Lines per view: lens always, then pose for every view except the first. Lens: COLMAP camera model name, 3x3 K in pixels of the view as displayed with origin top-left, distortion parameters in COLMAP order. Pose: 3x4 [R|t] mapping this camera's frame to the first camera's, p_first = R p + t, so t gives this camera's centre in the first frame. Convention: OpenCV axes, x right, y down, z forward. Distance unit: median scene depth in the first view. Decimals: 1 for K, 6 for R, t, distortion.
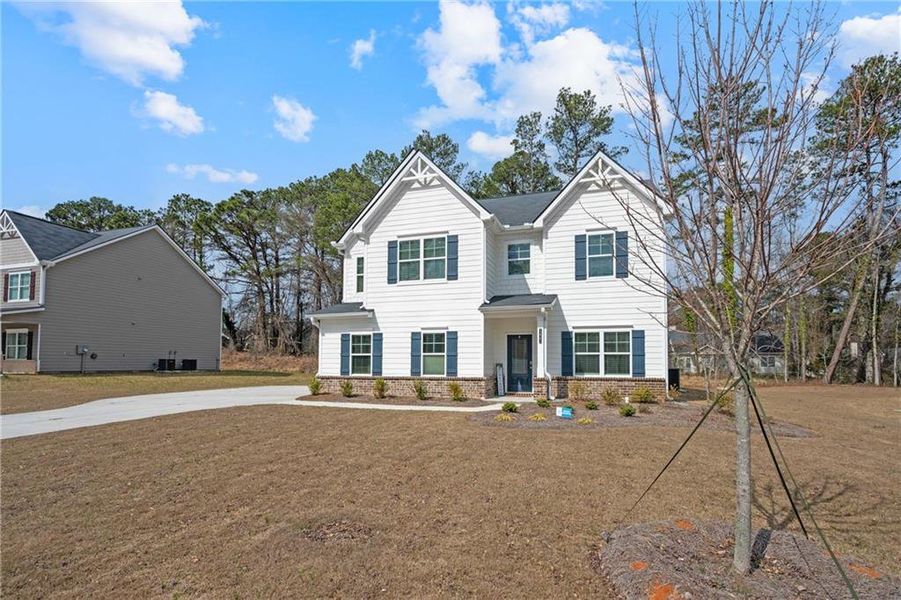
lens RADIAL K [[420.9, 0, 478.3], [0, 420.9, 362.3], [0, 0, 1]] dist [-0.000142, -0.000075]
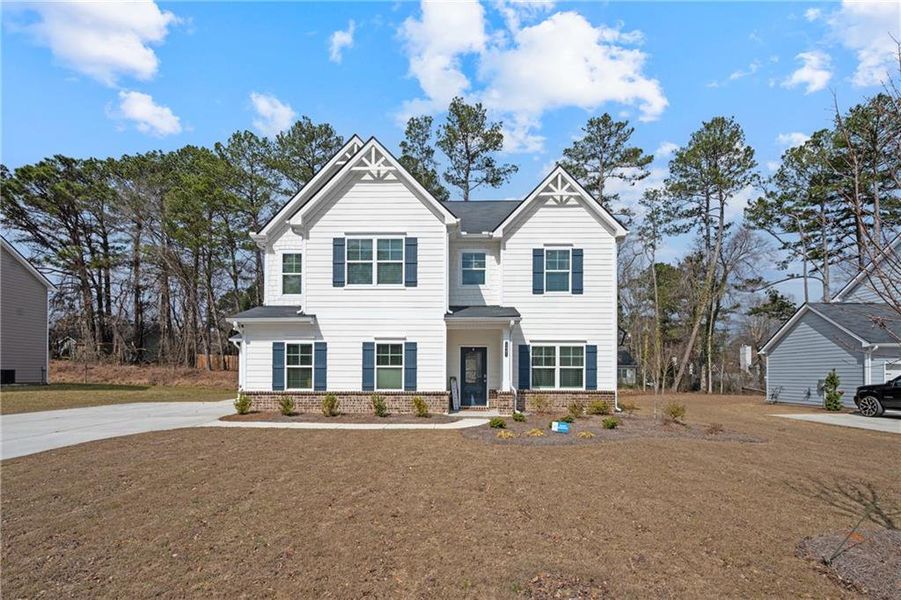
lens RADIAL K [[421.4, 0, 453.6], [0, 421.4, 388.5], [0, 0, 1]] dist [0.000436, 0.000781]
pose [[0.962332, -0.006021, 0.271810, -0.216959], [-0.003600, 0.999385, 0.034883, -0.004603], [-0.271852, -0.034548, 0.961719, 0.077585]]
